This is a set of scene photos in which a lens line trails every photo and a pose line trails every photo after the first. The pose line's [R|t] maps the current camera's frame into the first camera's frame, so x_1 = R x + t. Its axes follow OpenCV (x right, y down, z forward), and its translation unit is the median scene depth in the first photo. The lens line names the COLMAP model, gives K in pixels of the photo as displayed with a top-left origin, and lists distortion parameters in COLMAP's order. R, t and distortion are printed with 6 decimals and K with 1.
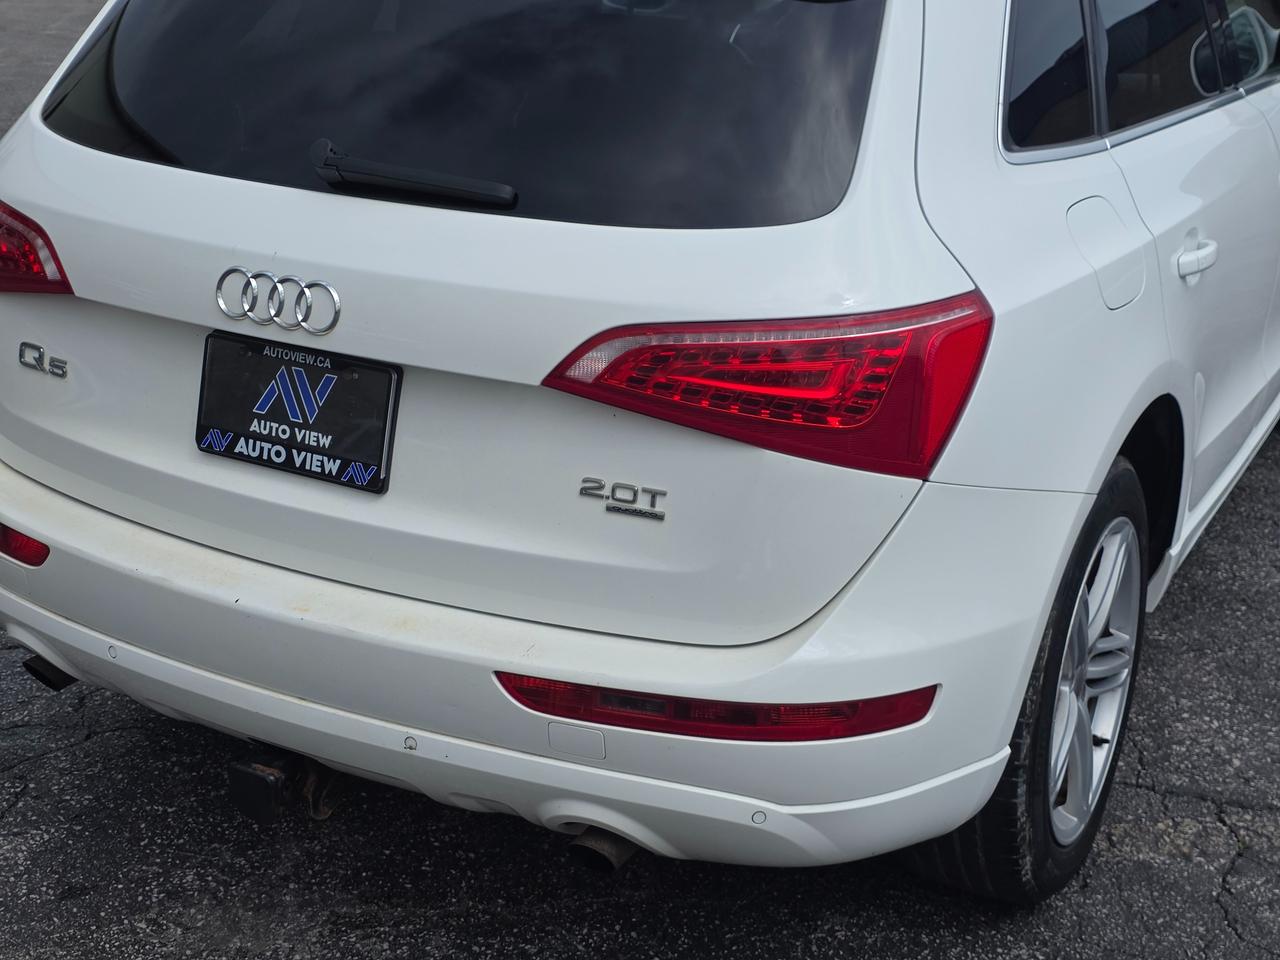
lens RADIAL K [[1732.1, 0, 643.6], [0, 1732.1, 469.6], [0, 0, 1]] dist [0.078616, 0.000000]
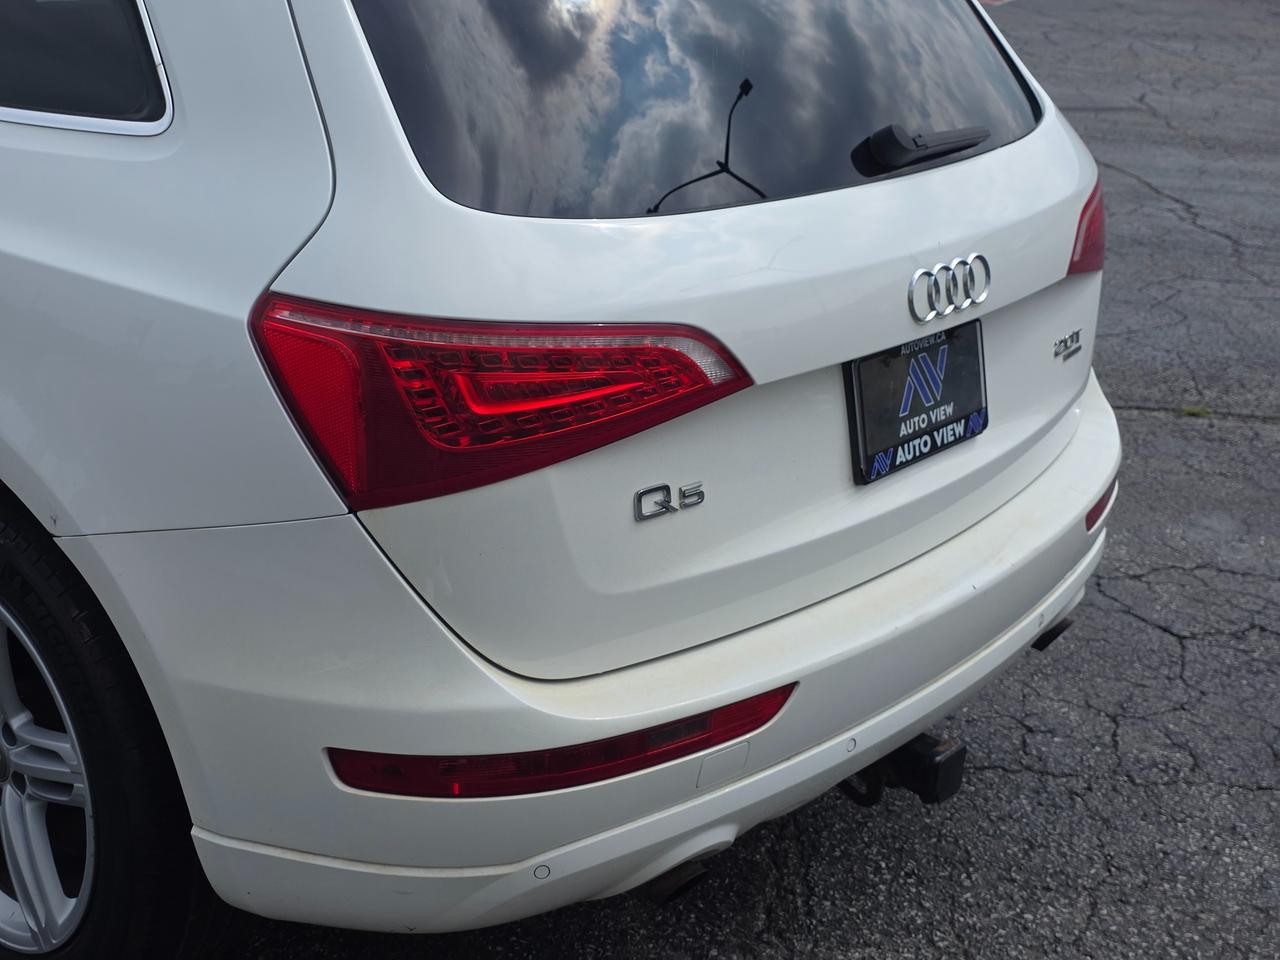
lens RADIAL K [[1732.1, 0, 656.2], [0, 1732.1, 456.0], [0, 0, 1]] dist [0.078616, 0.000000]
pose [[0.181940, -0.362204, 0.914169, -1.172668], [0.279216, 0.910448, 0.305160, -0.356413], [-0.942834, 0.199730, 0.266780, 0.894627]]
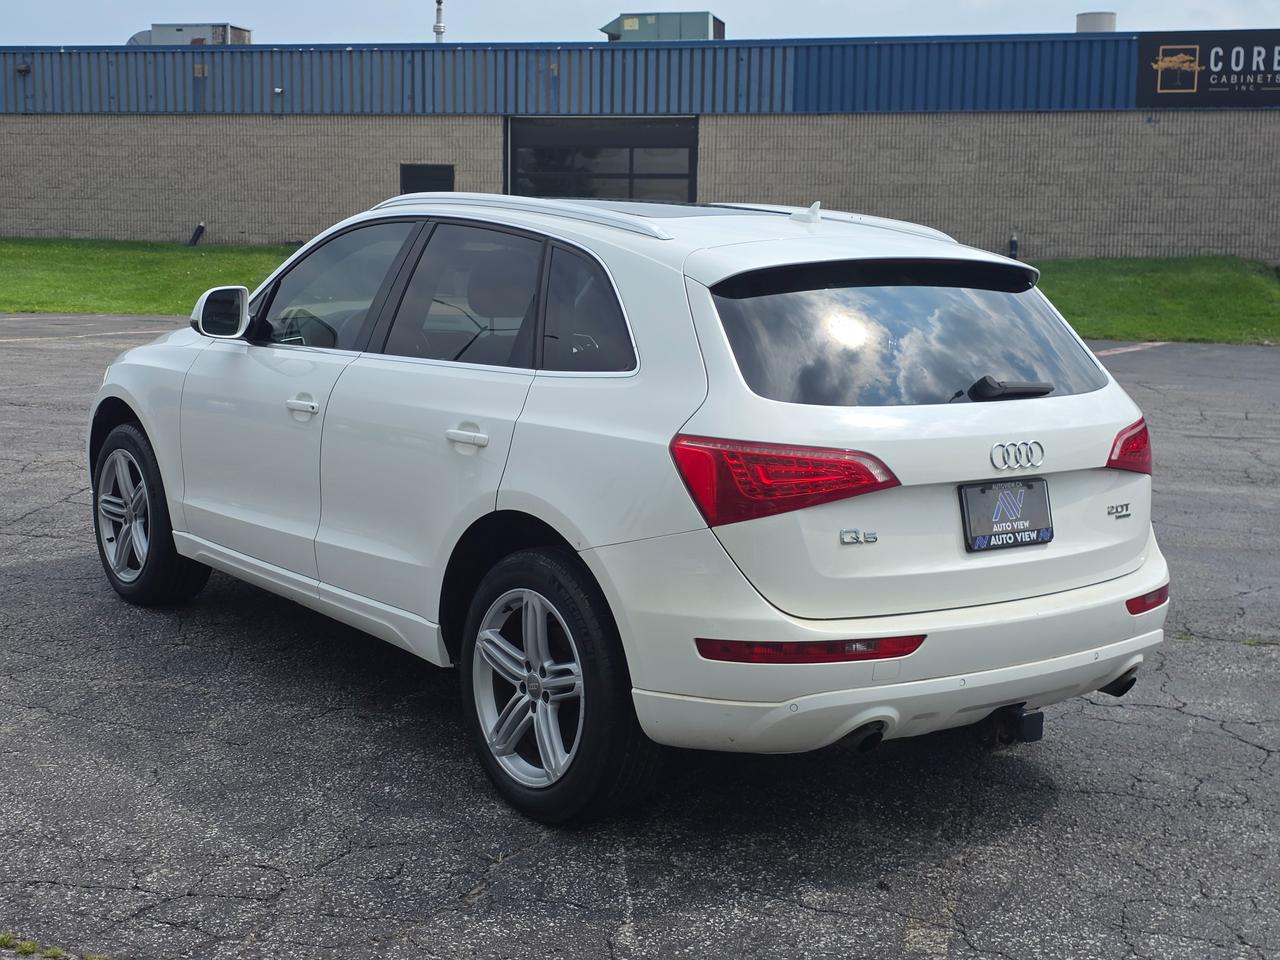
lens RADIAL K [[1732.1, 0, 623.6], [0, 1732.1, 383.8], [0, 0, 1]] dist [0.078616, 0.000000]
pose [[0.407549, -0.097647, 0.907948, -2.129714], [0.294028, 0.955349, -0.029235, -0.243357], [-0.864553, 0.278877, 0.418062, 0.529810]]
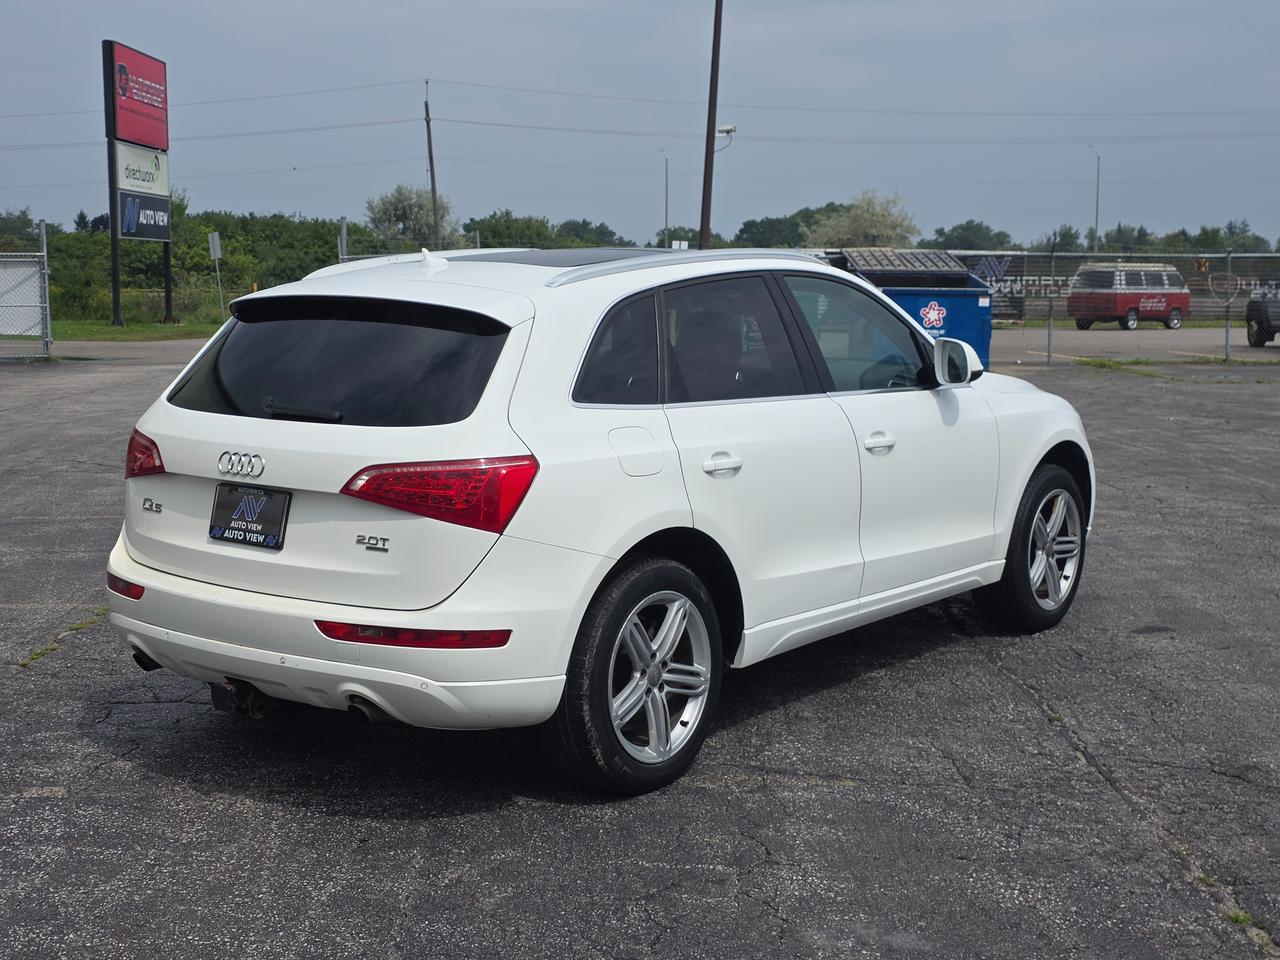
lens RADIAL K [[1732.1, 0, 637.0], [0, 1732.1, 485.8], [0, 0, 1]] dist [0.078616, 0.000000]
pose [[0.987579, -0.001496, -0.157114, 0.637833], [-0.032153, 0.976869, -0.211408, 0.383177], [0.153796, 0.213833, 0.964687, -1.068709]]
